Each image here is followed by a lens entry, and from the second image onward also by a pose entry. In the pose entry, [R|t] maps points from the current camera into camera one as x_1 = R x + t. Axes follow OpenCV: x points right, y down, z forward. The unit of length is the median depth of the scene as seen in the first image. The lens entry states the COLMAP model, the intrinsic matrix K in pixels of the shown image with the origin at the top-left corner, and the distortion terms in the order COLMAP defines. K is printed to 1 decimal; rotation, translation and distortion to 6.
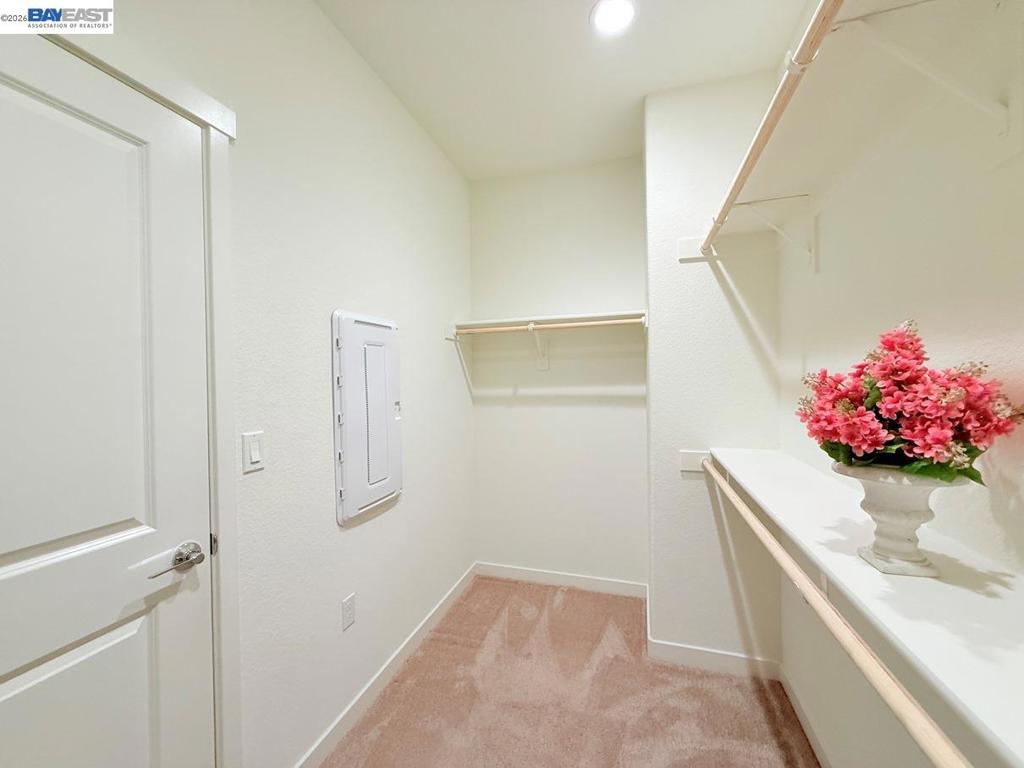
lens RADIAL K [[410.6, 0, 505.4], [0, 410.6, 380.7], [0, 0, 1]] dist [-0.002116, 0.000243]
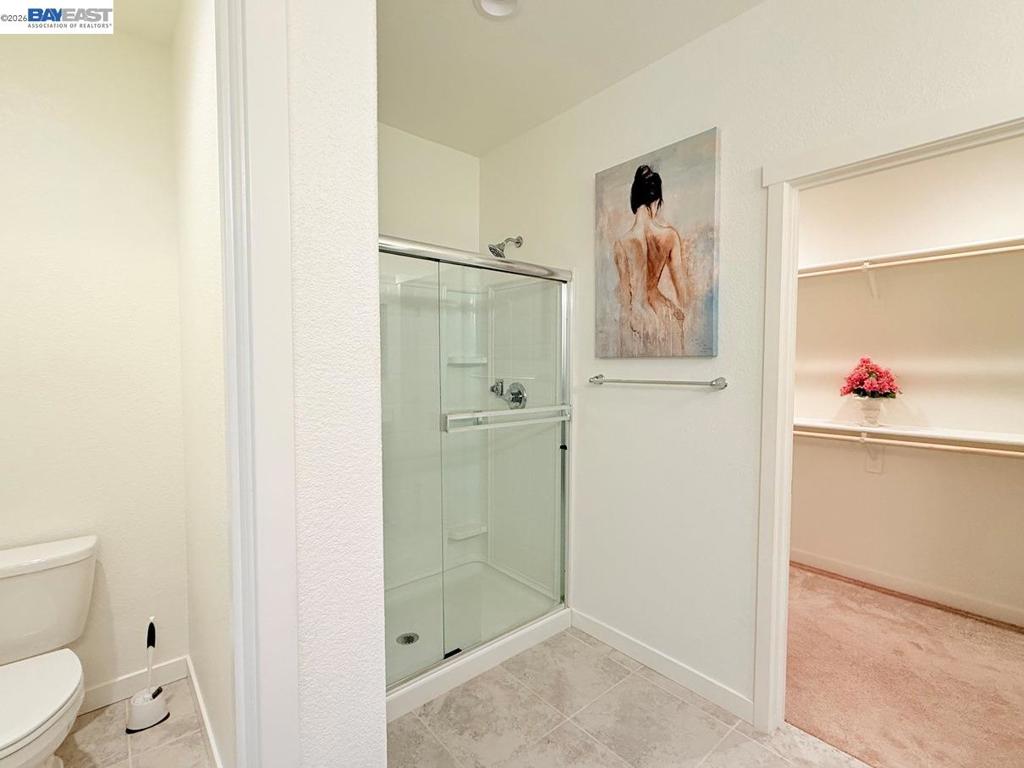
lens RADIAL K [[474.0, 0, 509.3], [0, 474.0, 380.1], [0, 0, 1]] dist [0.000243, -0.000040]
pose [[0.519715, -0.017583, 0.854159, -1.622150], [-0.004475, 0.999718, 0.023303, -0.006132], [-0.854328, -0.015934, 0.519490, 0.615738]]
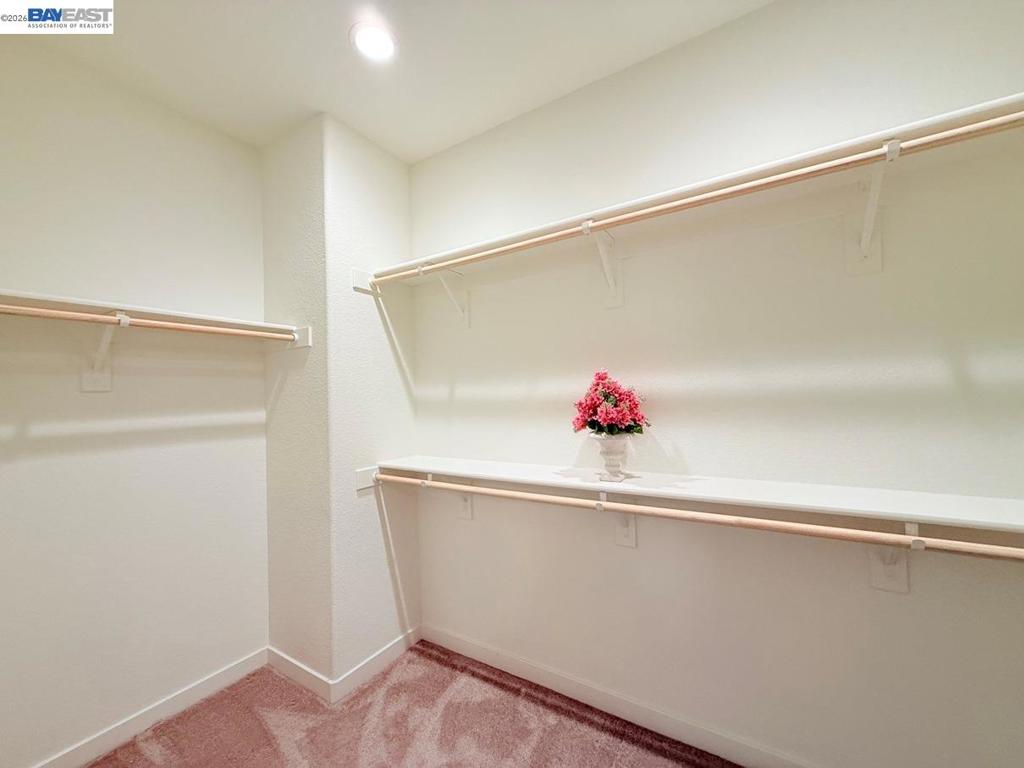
lens RADIAL K [[410.6, 0, 512.6], [0, 410.6, 381.1], [0, 0, 1]] dist [-0.002116, 0.000243]
pose [[0.232072, 0.043829, 0.971711, -0.526405], [0.028503, 0.998249, -0.051834, 0.011623], [-0.972281, 0.039726, 0.230416, 0.400471]]
